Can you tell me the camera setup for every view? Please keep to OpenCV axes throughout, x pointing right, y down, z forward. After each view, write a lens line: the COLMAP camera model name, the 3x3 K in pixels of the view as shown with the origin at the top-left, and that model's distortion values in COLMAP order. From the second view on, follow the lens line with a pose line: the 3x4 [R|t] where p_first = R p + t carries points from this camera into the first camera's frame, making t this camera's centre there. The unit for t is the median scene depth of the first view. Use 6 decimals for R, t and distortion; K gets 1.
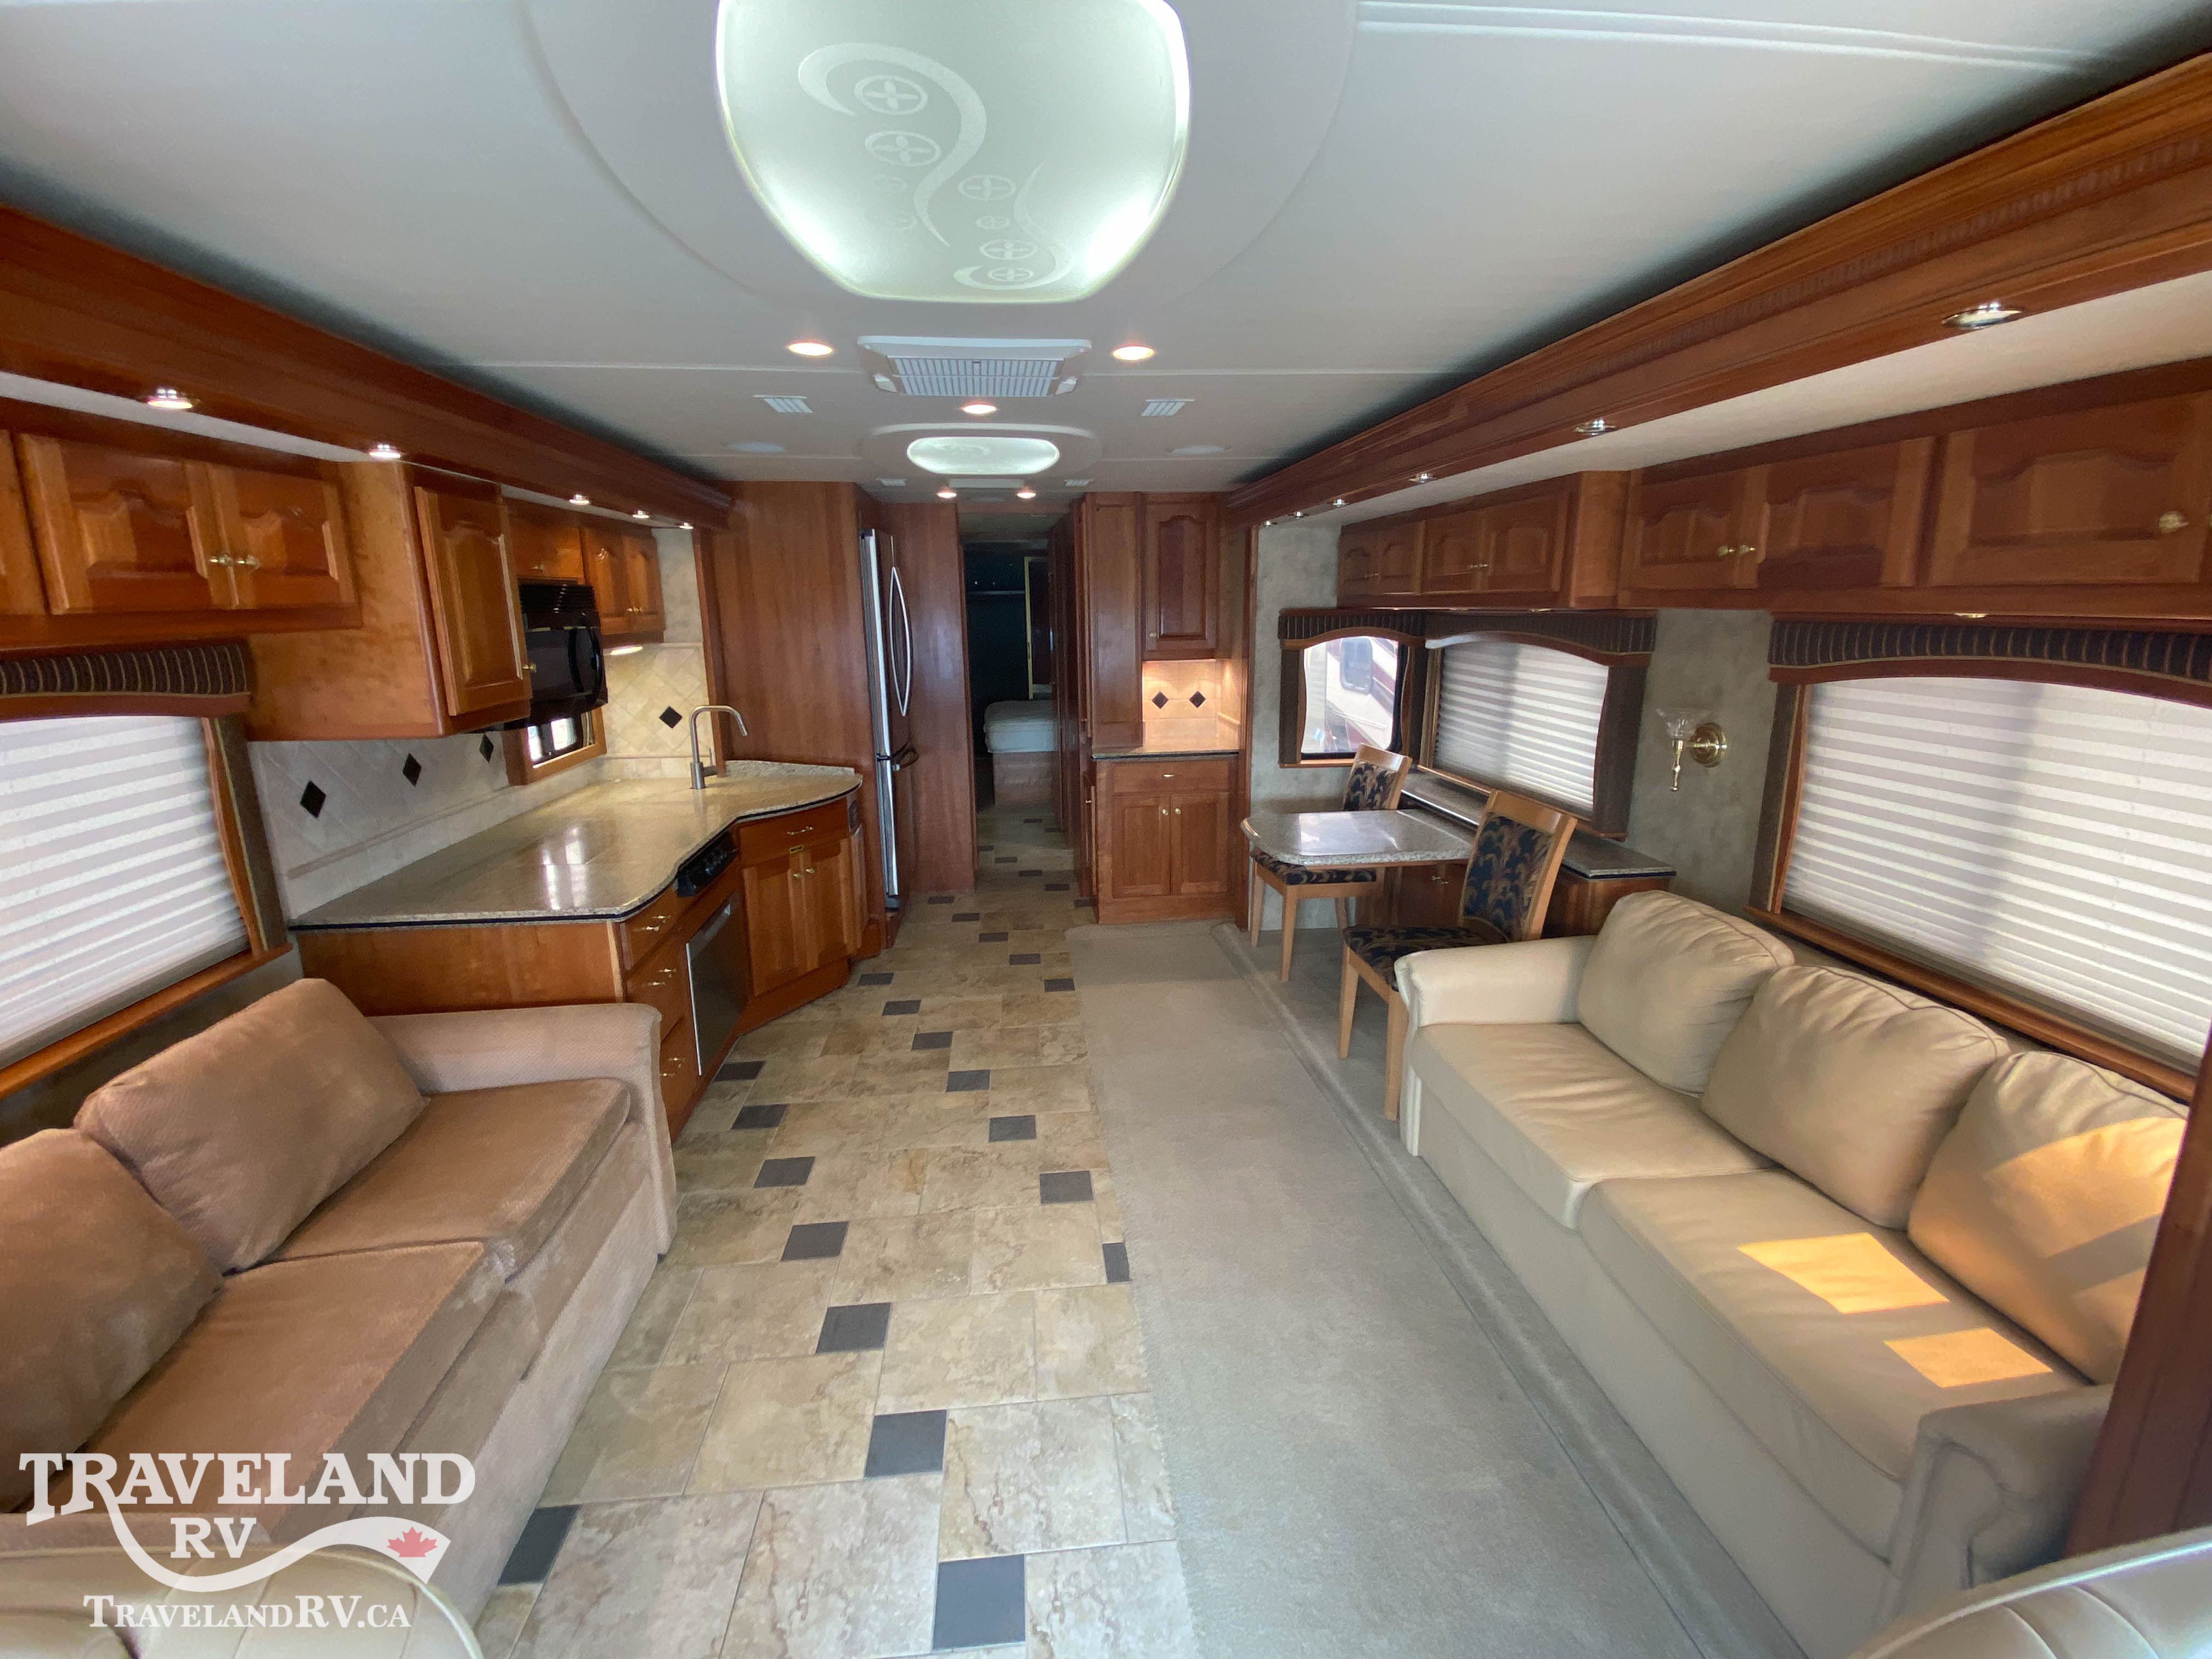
lens RADIAL K [[957.3, 0, 1100.0], [0, 957.3, 841.8], [0, 0, 1]] dist [-0.018798, -0.002227]
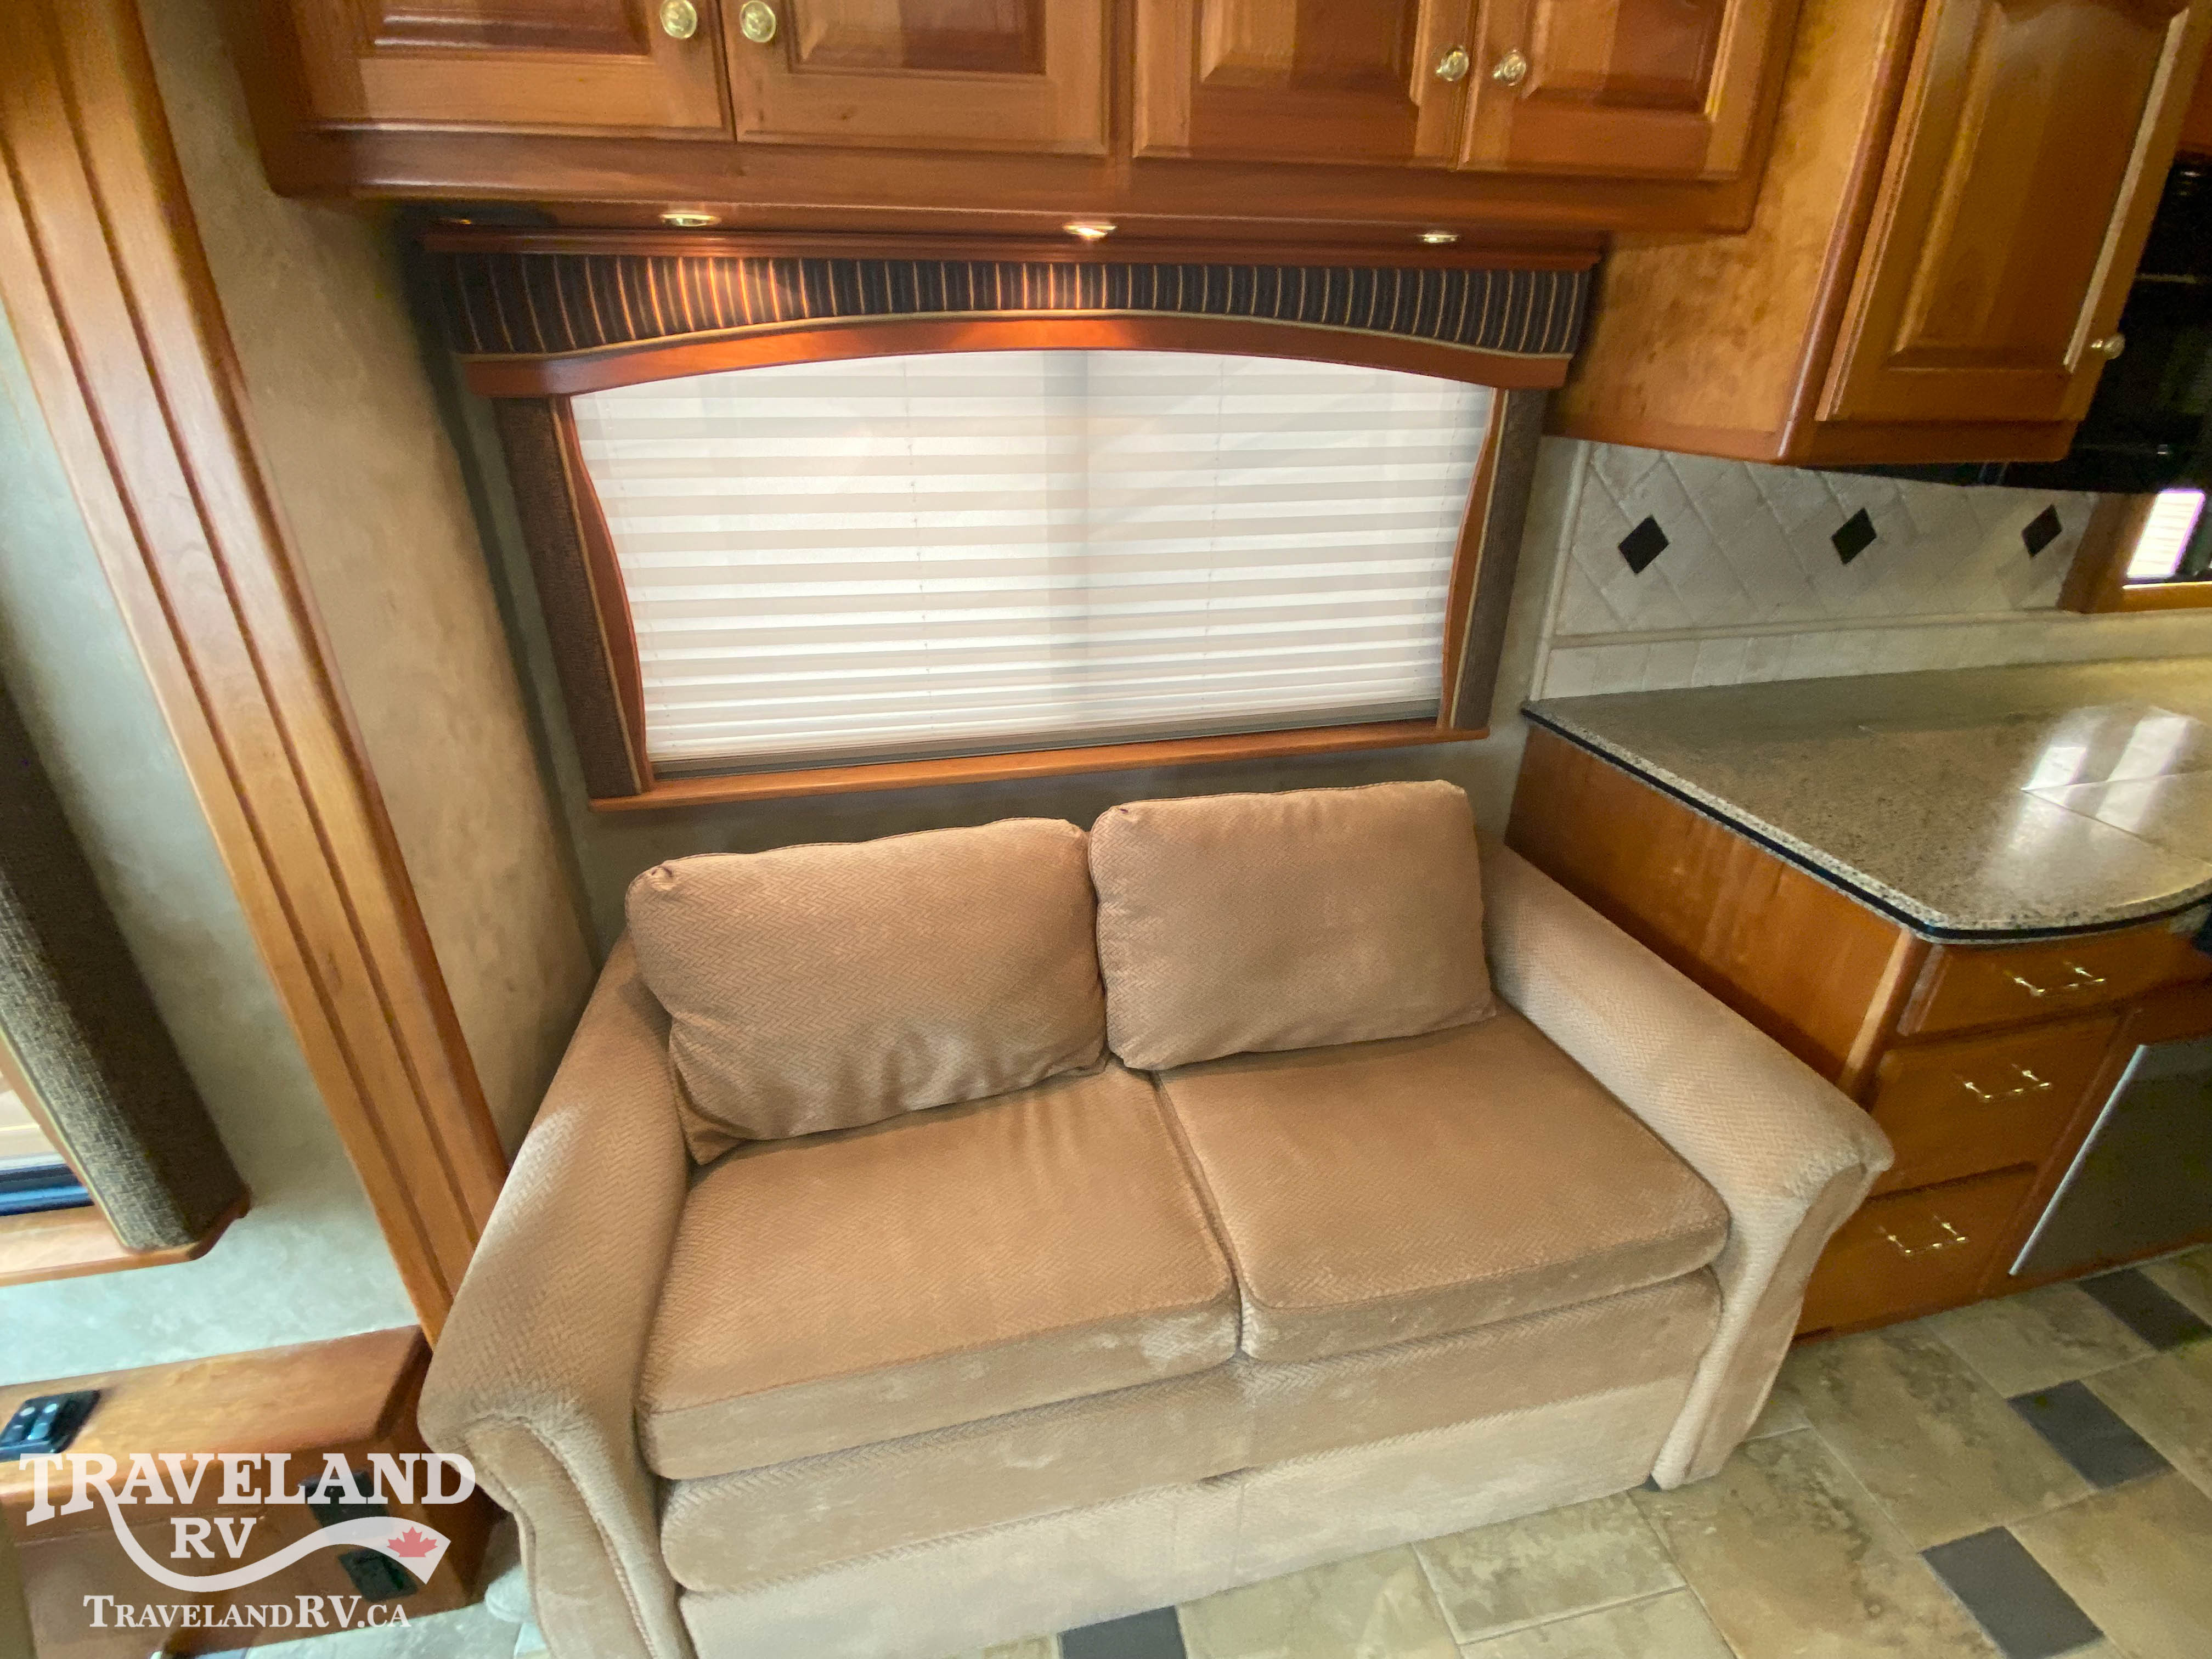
lens RADIAL K [[970.4, 0, 1110.6], [0, 970.4, 827.6], [0, 0, 1]] dist [0.016069, -0.017691]
pose [[0.103672, 0.435470, -0.894214, -0.156277], [-0.244039, 0.882713, 0.401576, -0.053726], [0.964208, 0.176591, 0.197785, 0.525000]]
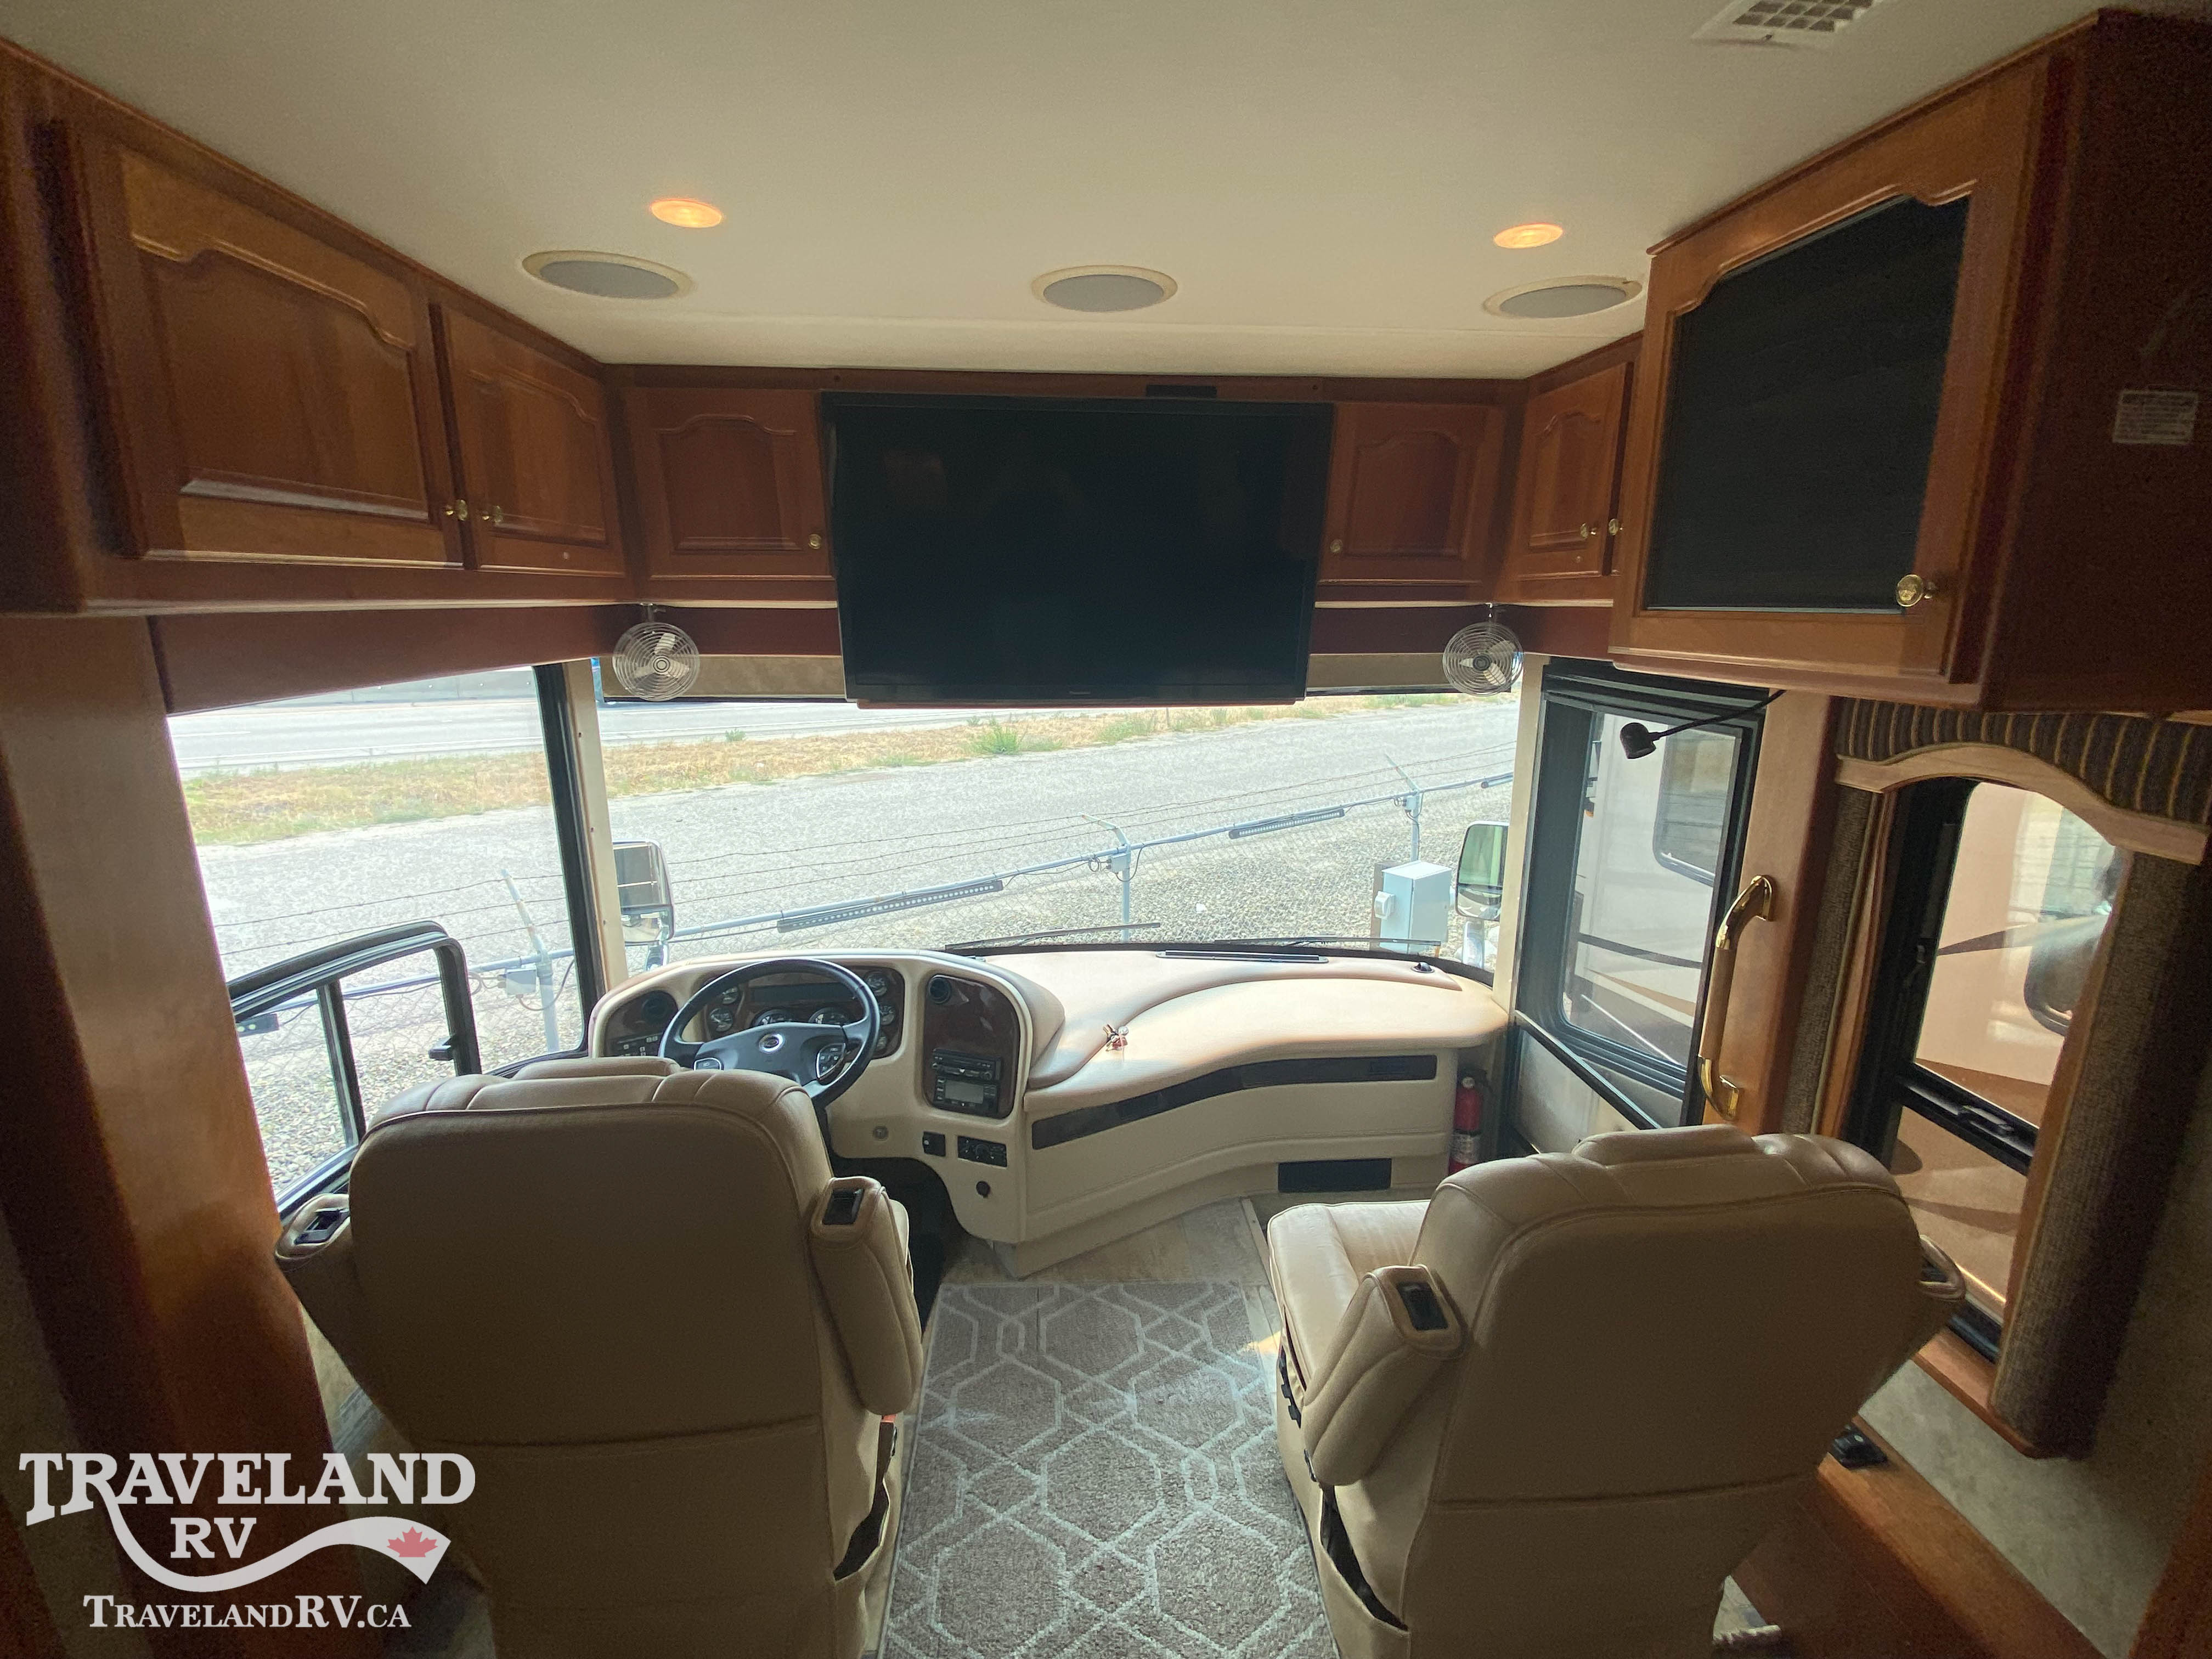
lens RADIAL K [[970.4, 0, 1106.1], [0, 970.4, 827.4], [0, 0, 1]] dist [0.016069, -0.017691]
pose [[-0.999728, 0.005190, 0.022729, -0.012114], [0.015083, 0.887374, 0.460804, -0.164572], [-0.017777, 0.461022, -0.887211, 0.566439]]
